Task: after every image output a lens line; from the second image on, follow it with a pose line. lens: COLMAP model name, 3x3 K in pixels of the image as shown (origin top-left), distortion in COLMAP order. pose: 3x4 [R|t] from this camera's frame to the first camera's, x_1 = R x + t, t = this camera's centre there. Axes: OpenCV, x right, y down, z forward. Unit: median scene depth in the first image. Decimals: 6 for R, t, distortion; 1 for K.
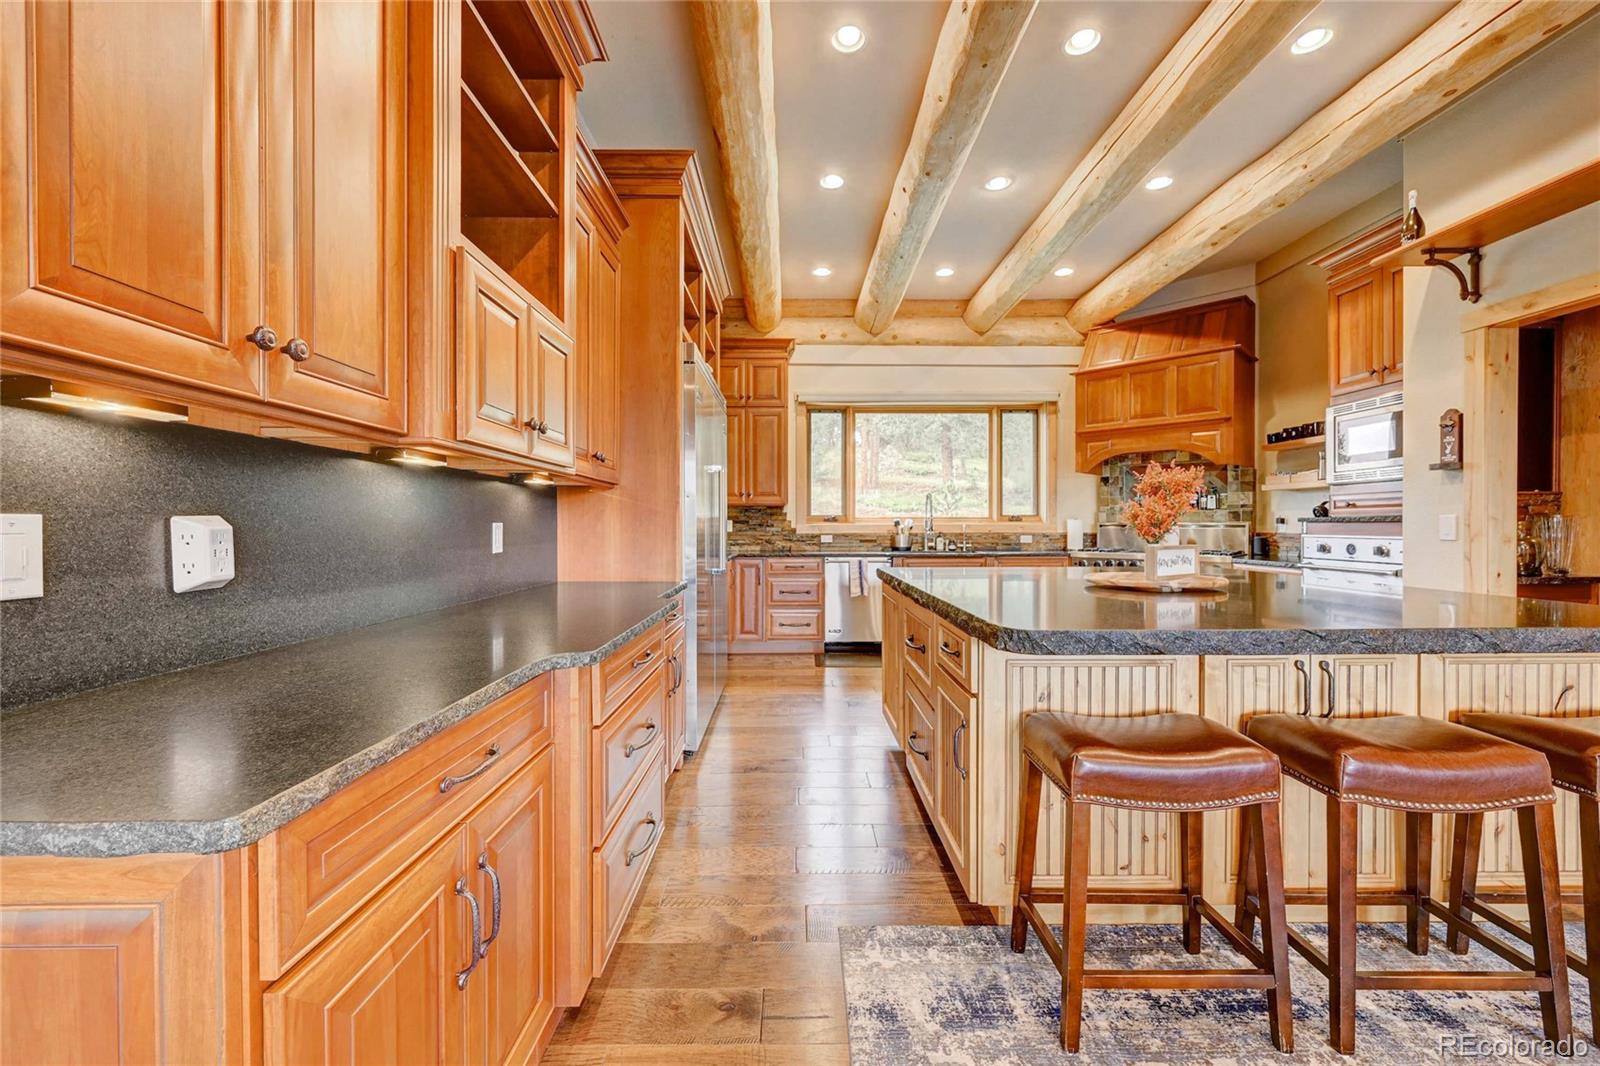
lens RADIAL K [[642.4, 0, 794.5], [0, 642.4, 531.5], [0, 0, 1]] dist [-0.001329, 0.000699]
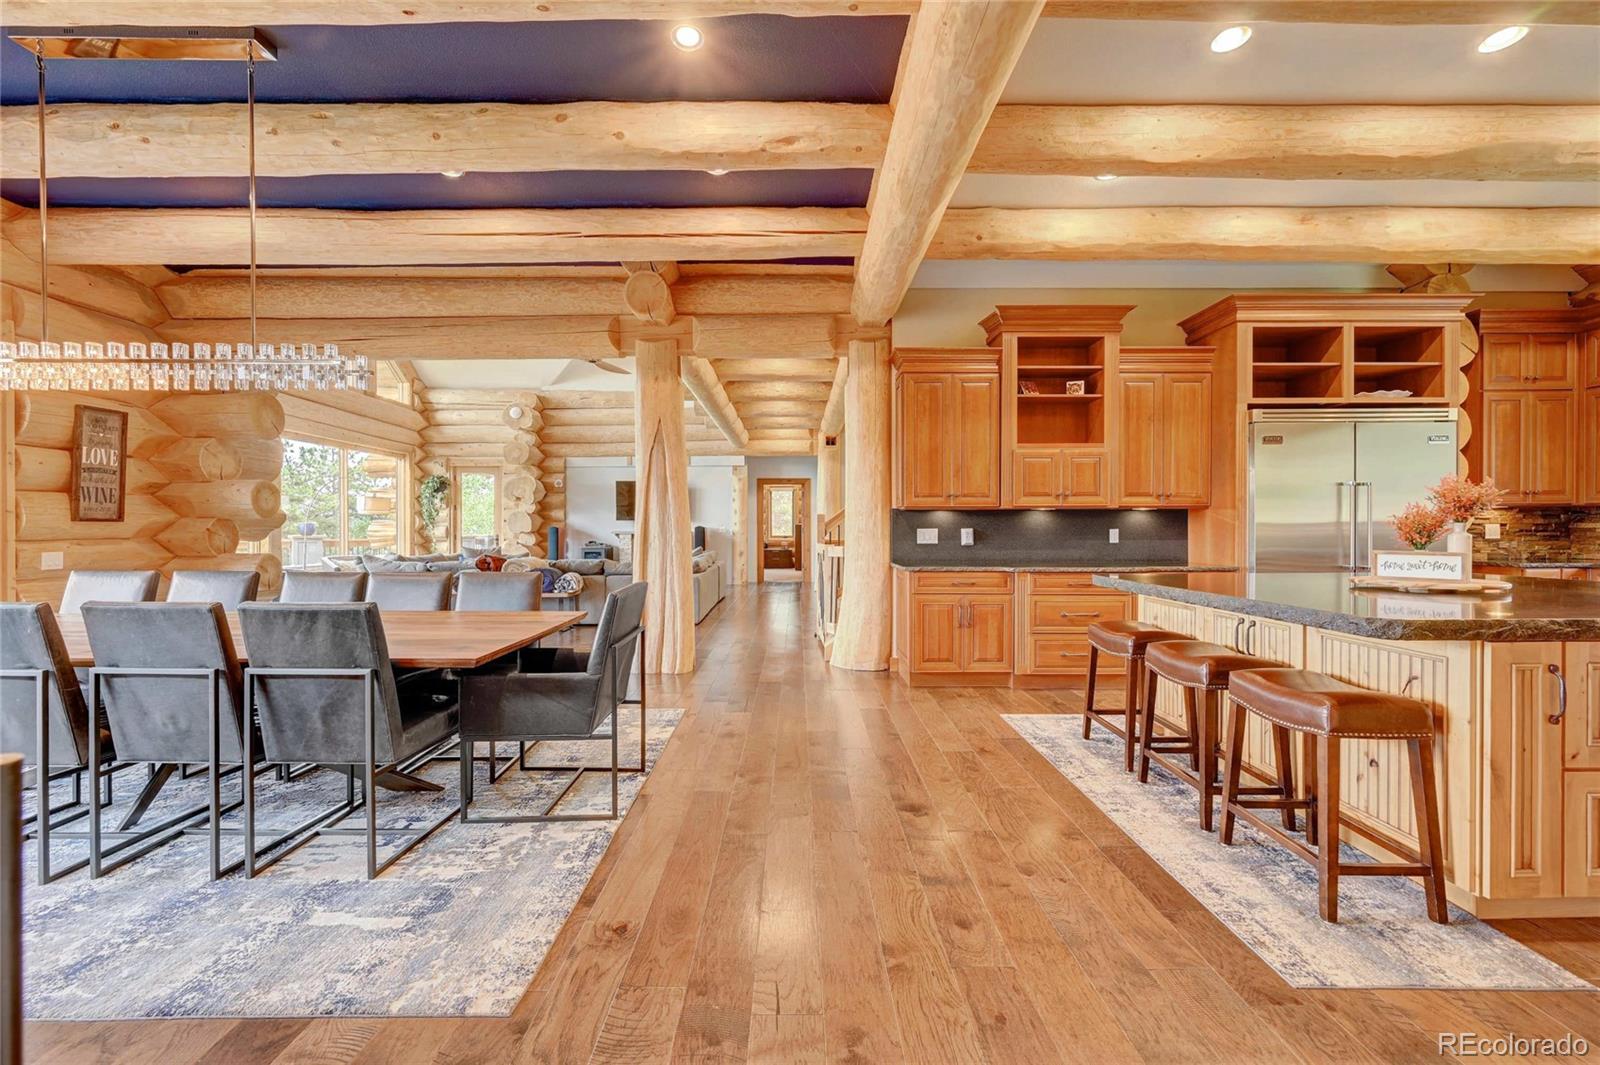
lens RADIAL K [[639.9, 0, 796.9], [0, 639.9, 529.0], [0, 0, 1]] dist [-0.002814, 0.000569]
pose [[-0.003657, 0.003917, -0.999986, 0.885379], [-0.006286, 0.999972, 0.003940, -0.008143], [0.999974, 0.006301, -0.003632, -0.040750]]
